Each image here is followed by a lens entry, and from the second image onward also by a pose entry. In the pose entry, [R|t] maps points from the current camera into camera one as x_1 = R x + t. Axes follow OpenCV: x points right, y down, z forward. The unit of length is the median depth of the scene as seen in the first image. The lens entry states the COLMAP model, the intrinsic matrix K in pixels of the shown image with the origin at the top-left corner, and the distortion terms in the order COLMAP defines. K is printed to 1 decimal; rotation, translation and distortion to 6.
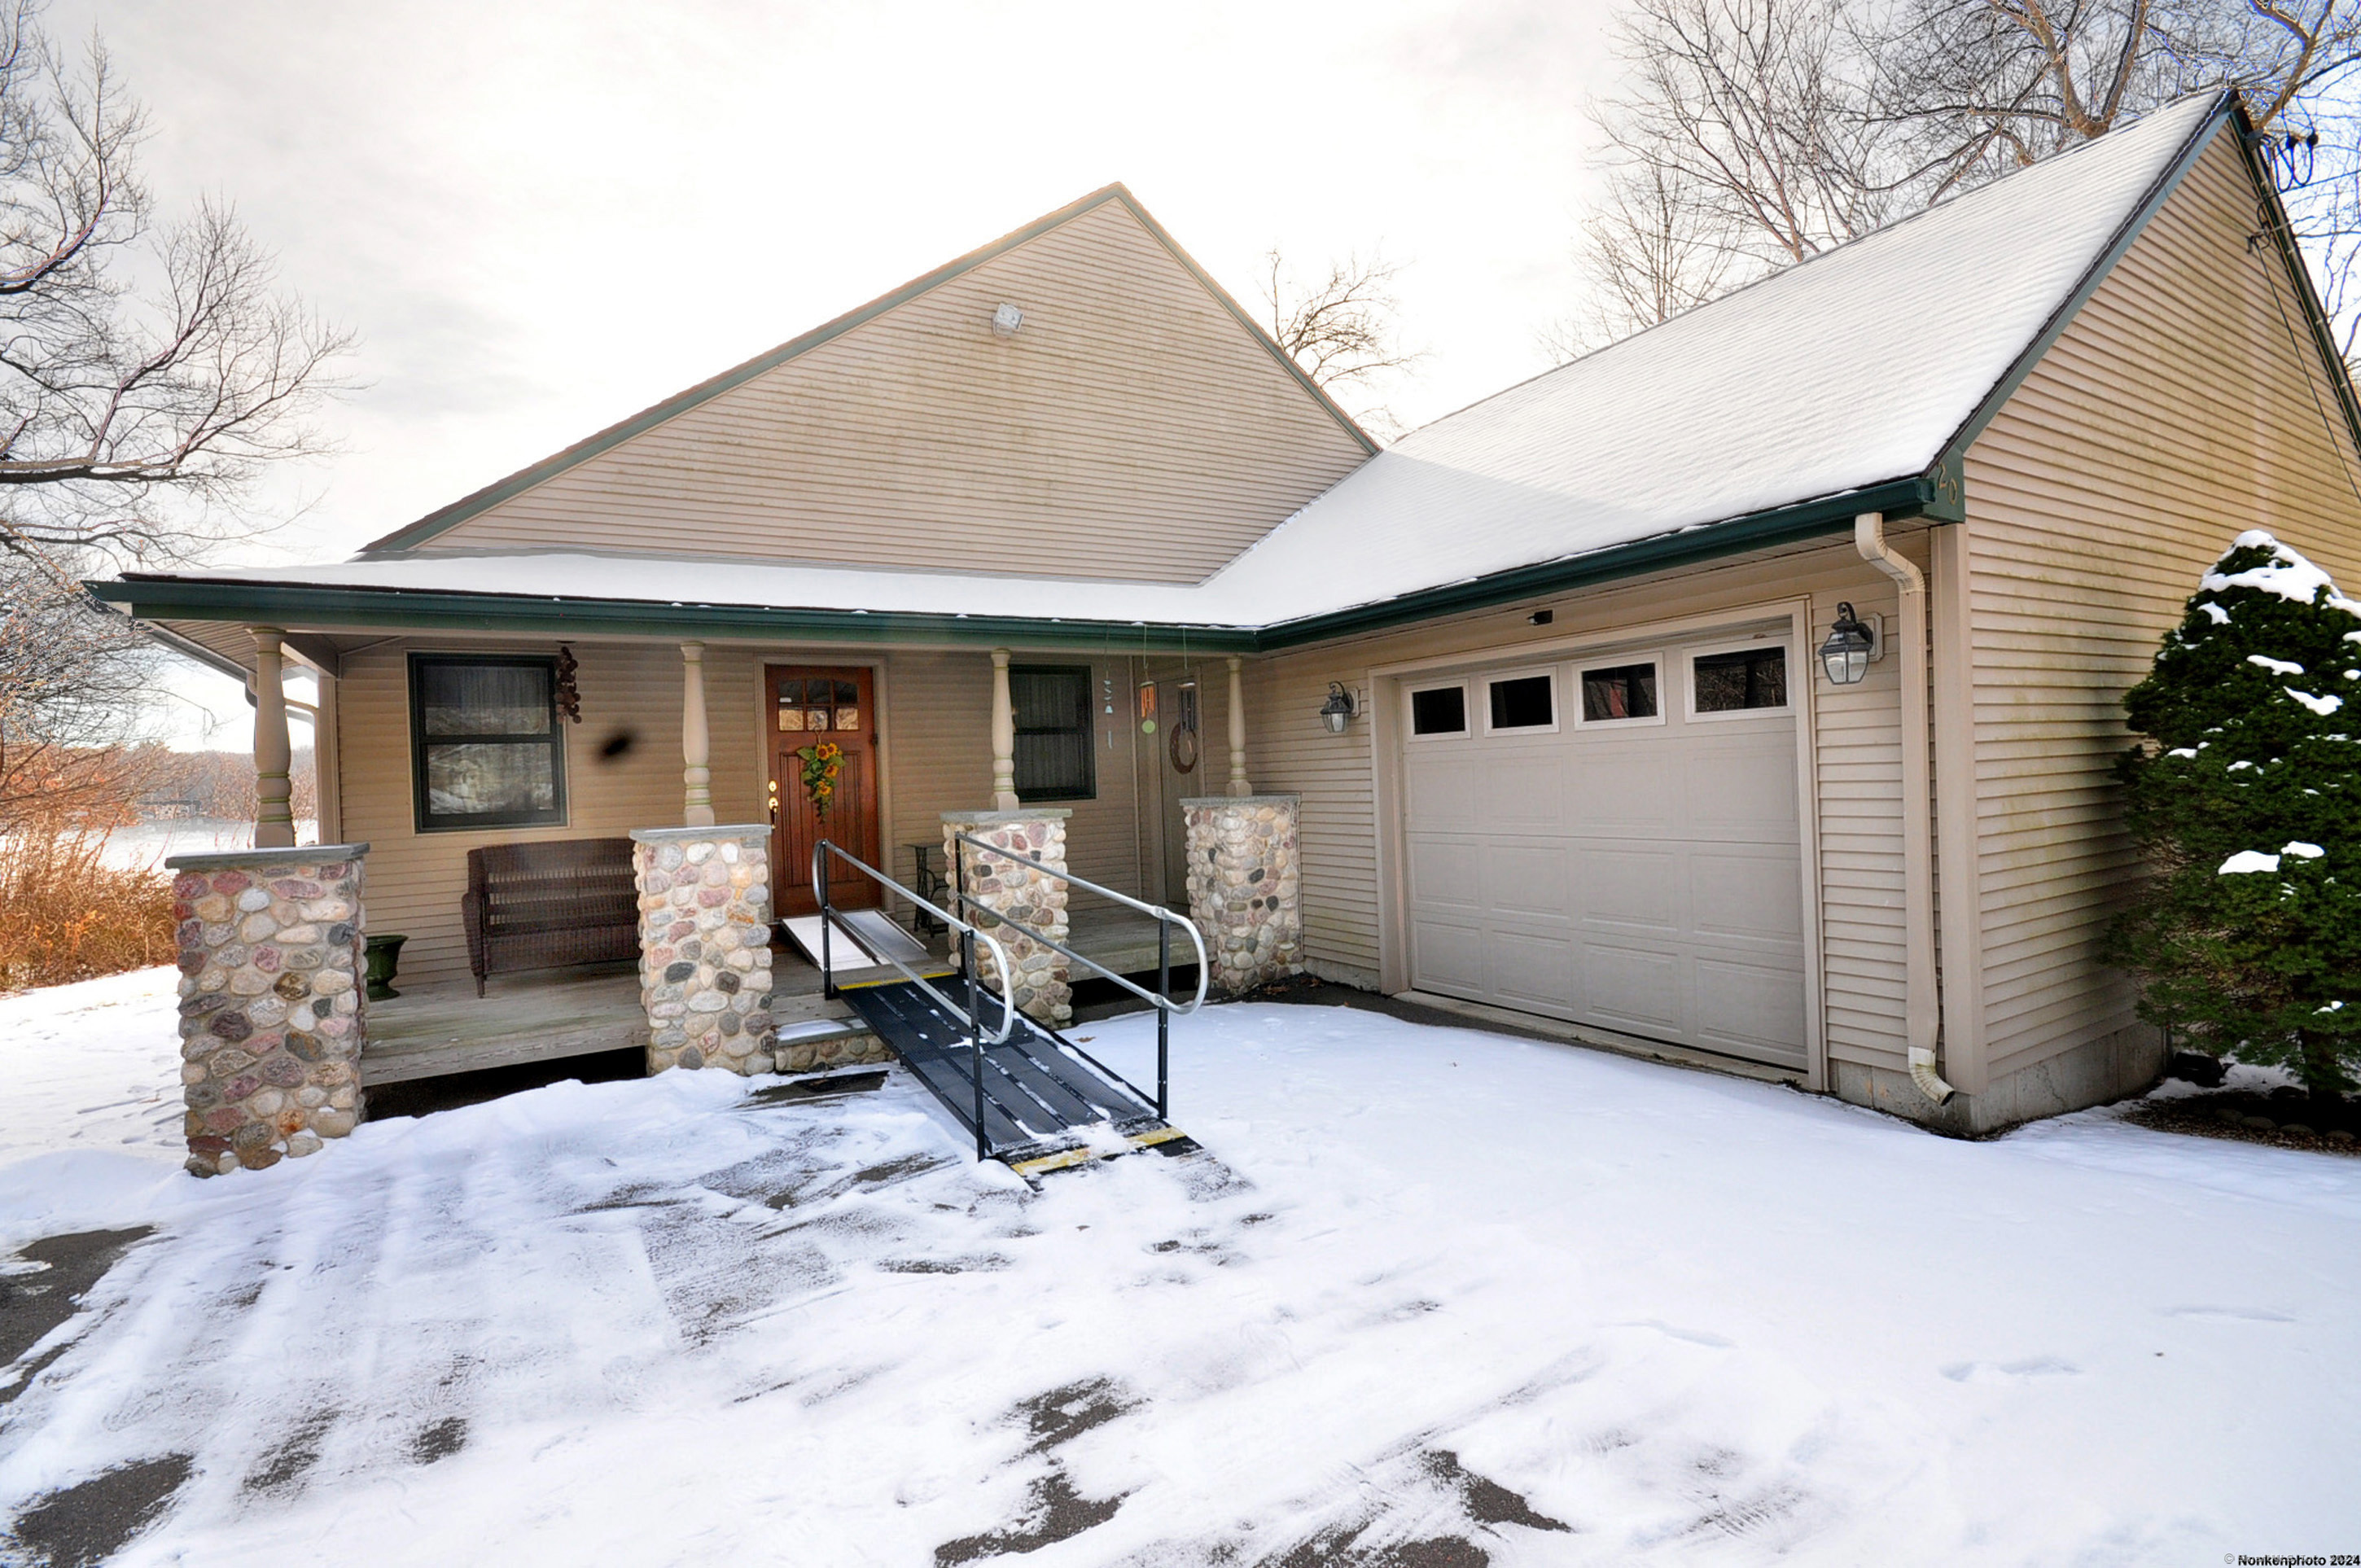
lens RADIAL K [[1041.6, 0, 1139.0], [0, 1041.6, 760.2], [0, 0, 1]] dist [0.016229, -0.015599]
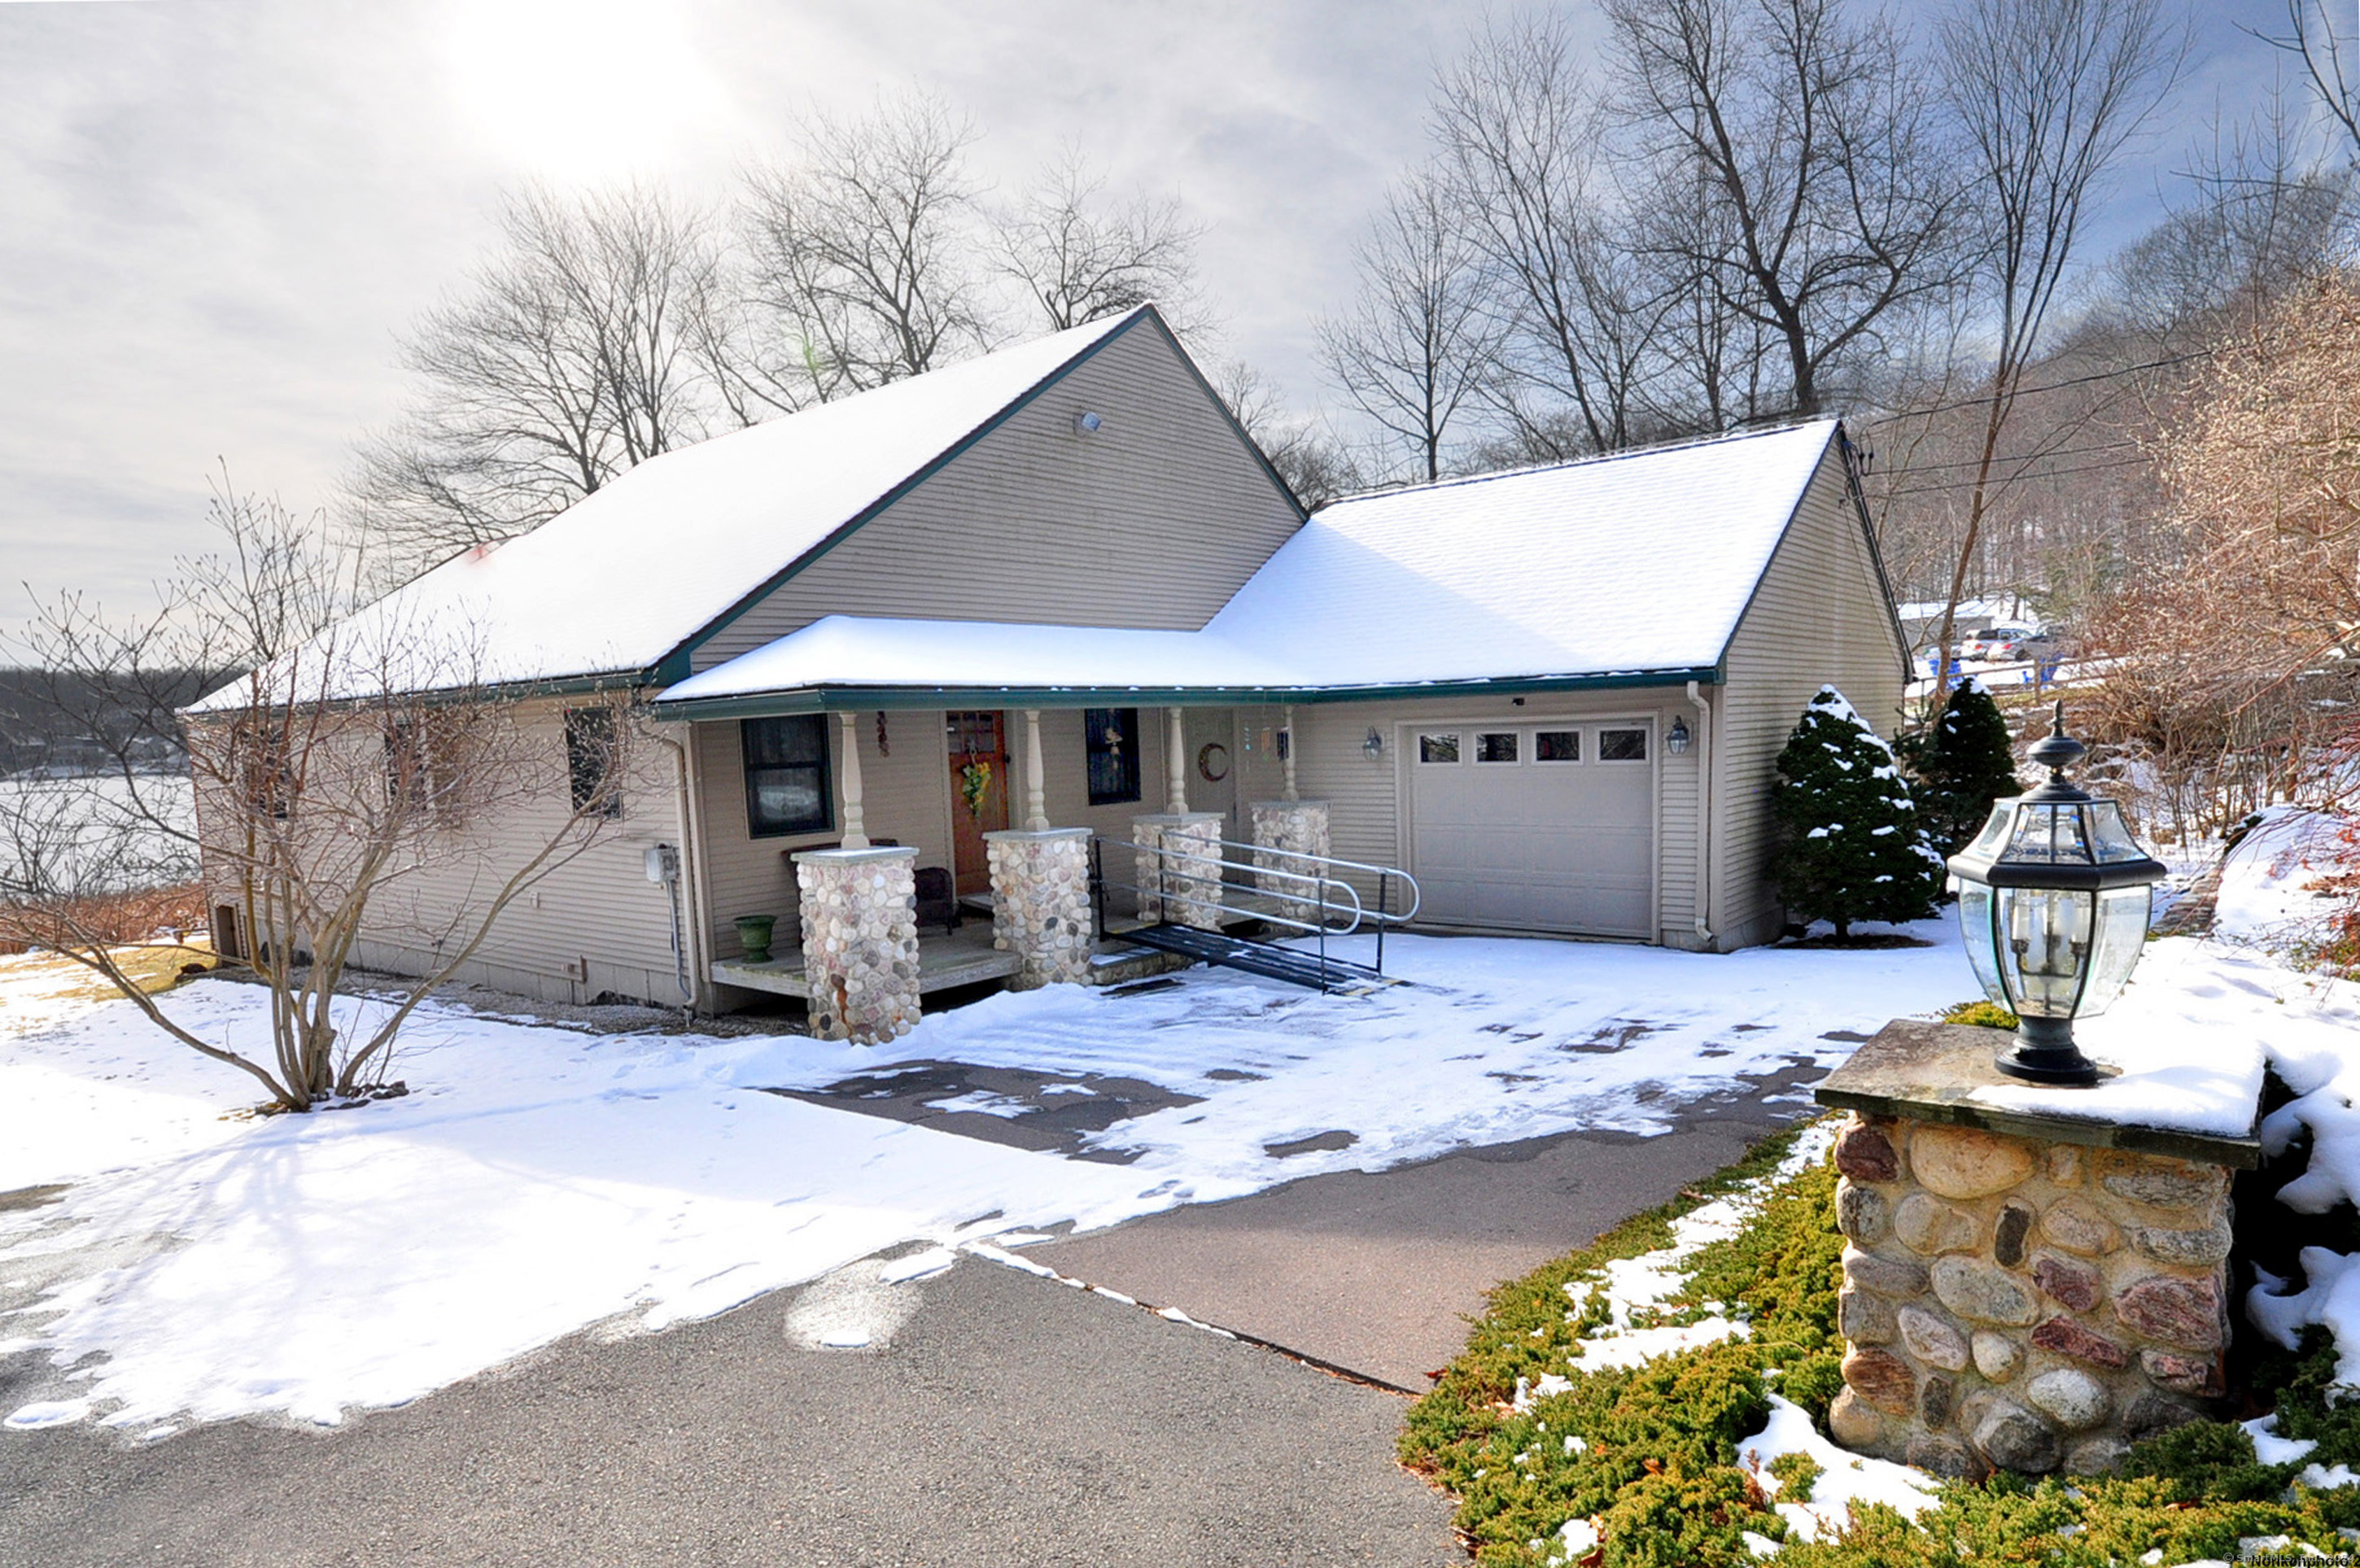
lens RADIAL K [[1288.1, 0, 1212.8], [0, 1288.1, 825.6], [0, 0, 1]] dist [0.000712, 0.000123]
pose [[0.933733, -0.019809, 0.357422, -0.933880], [-0.007496, 0.997167, 0.074848, -0.093018], [-0.357892, -0.072567, 0.930939, -0.910869]]
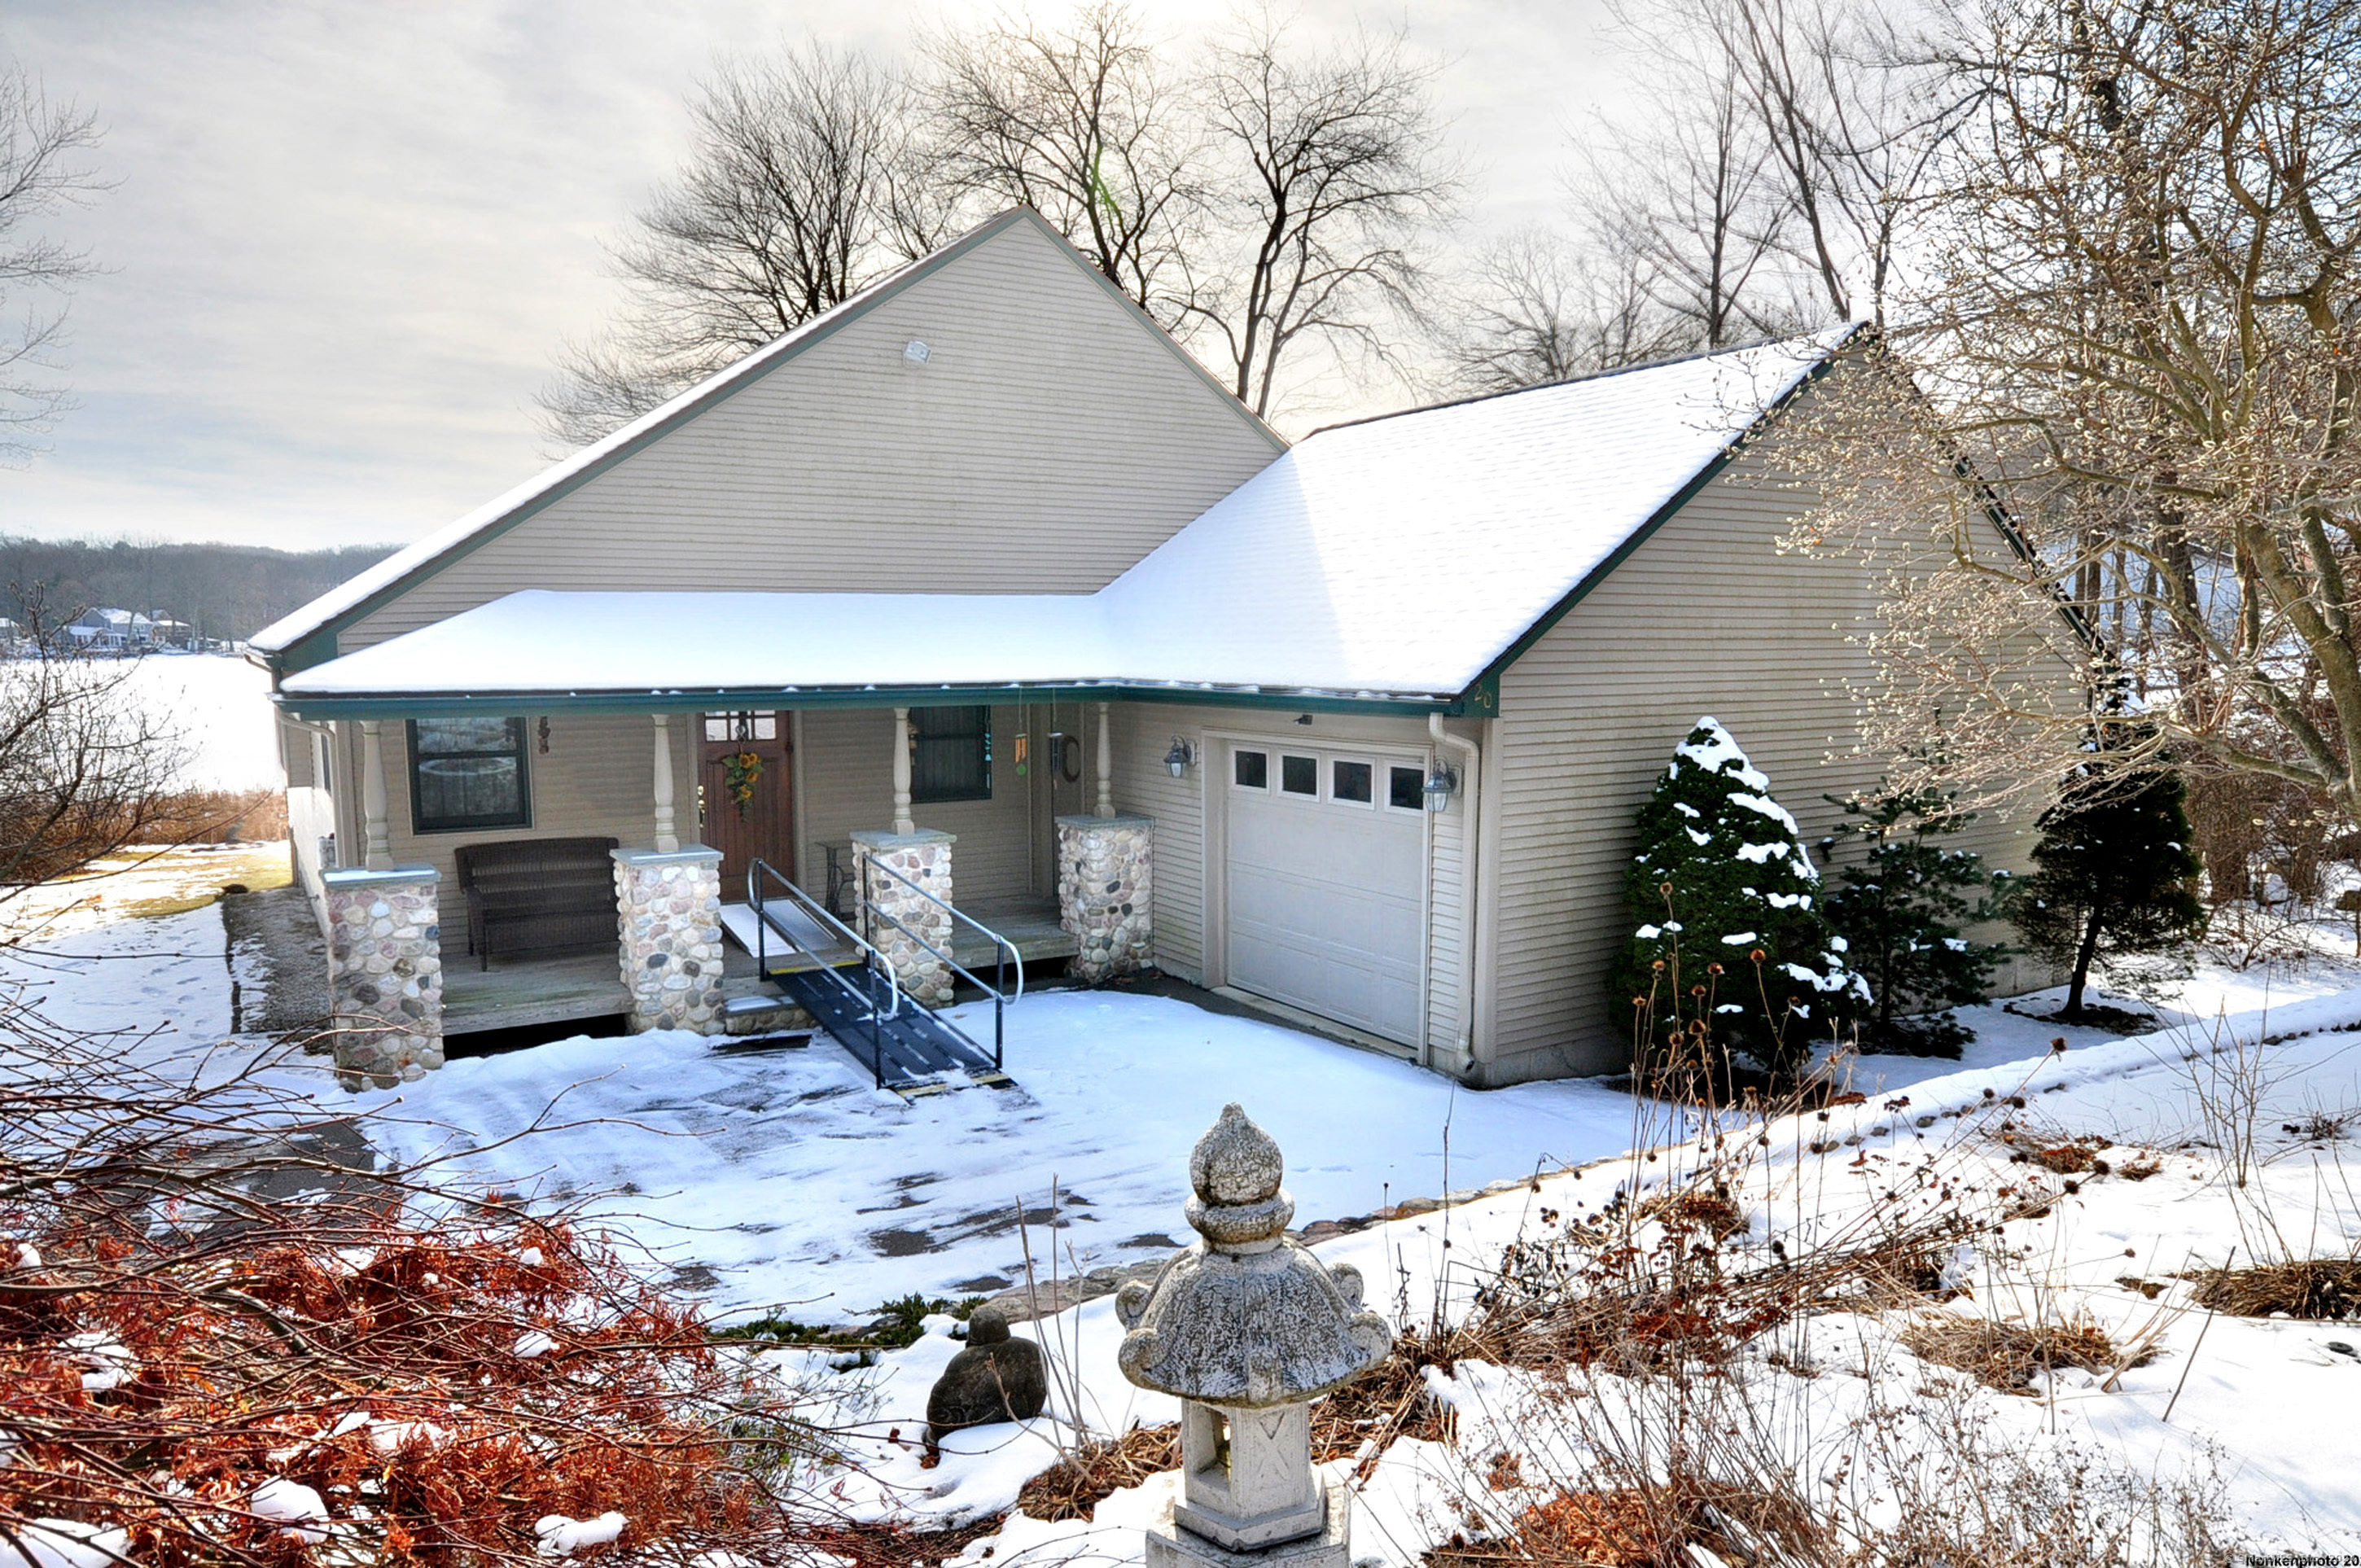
lens RADIAL K [[1436.3, 0, 1180.5], [0, 1436.3, 784.0], [0, 0, 1]] dist [-0.000611, 0.000527]
pose [[0.998125, 0.032838, 0.051655, 0.140022], [-0.037944, 0.994143, 0.101194, -0.248485], [-0.048030, -0.102965, 0.993525, -0.894703]]
